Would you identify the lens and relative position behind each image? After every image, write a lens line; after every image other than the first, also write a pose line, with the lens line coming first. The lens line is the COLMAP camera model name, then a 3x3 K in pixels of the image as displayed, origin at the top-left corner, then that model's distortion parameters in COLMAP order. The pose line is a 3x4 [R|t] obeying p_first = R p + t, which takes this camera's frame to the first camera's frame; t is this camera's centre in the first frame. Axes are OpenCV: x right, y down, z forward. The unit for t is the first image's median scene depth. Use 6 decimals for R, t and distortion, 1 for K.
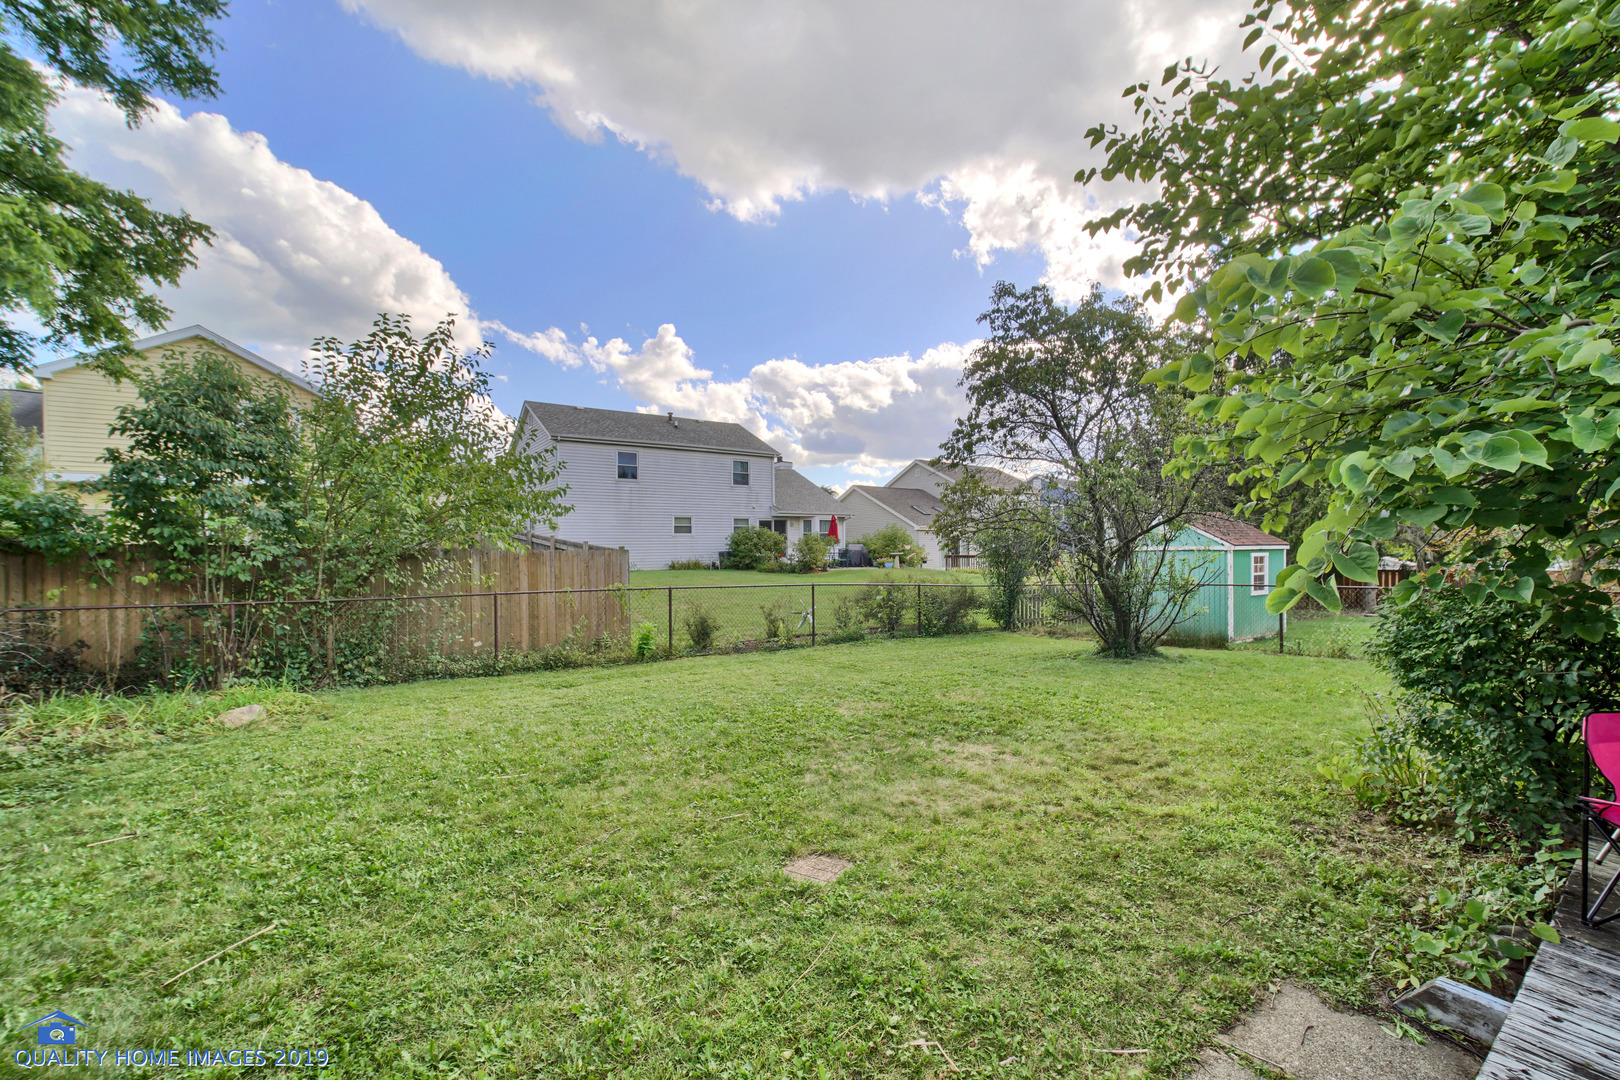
lens RADIAL K [[659.7, 0, 815.4], [0, 659.7, 556.7], [0, 0, 1]] dist [0.011871, 0.000060]
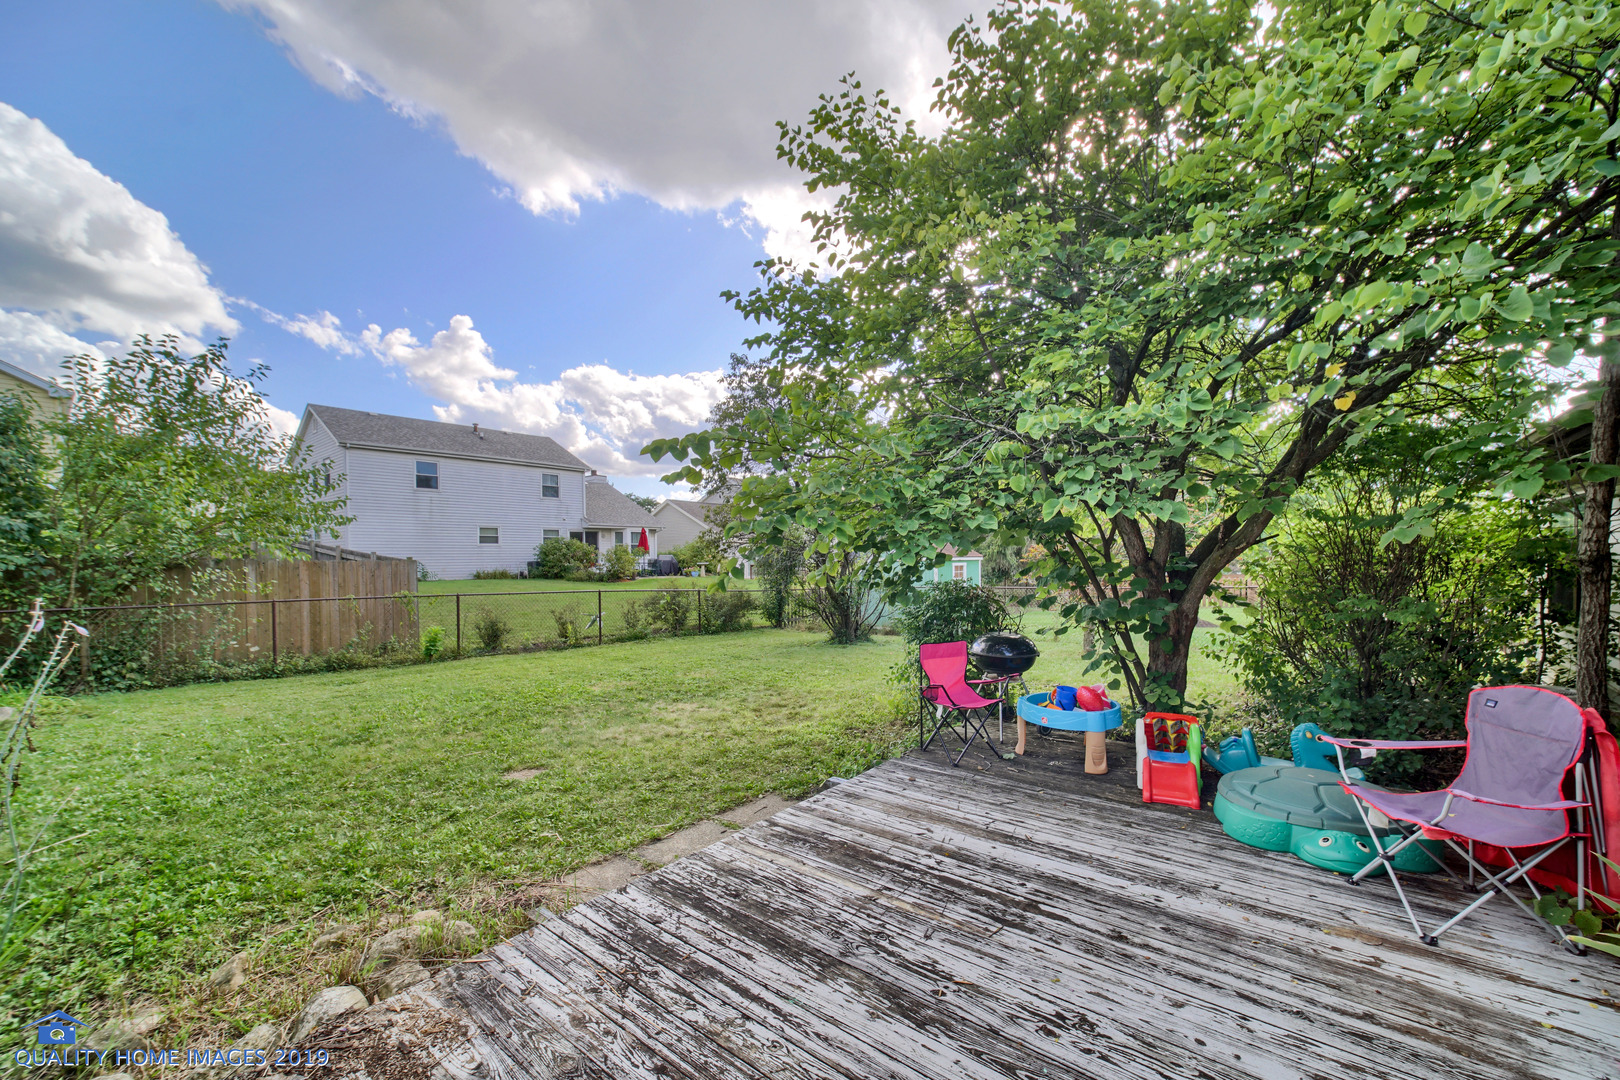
lens RADIAL K [[624.2, 0, 811.8], [0, 624.2, 573.6], [0, 0, 1]] dist [-0.027603, 0.008472]
pose [[0.964216, -0.002859, 0.265103, 0.092295], [-0.000209, 0.999933, 0.011543, 0.000396], [-0.265118, -0.011186, 0.964151, -0.185555]]
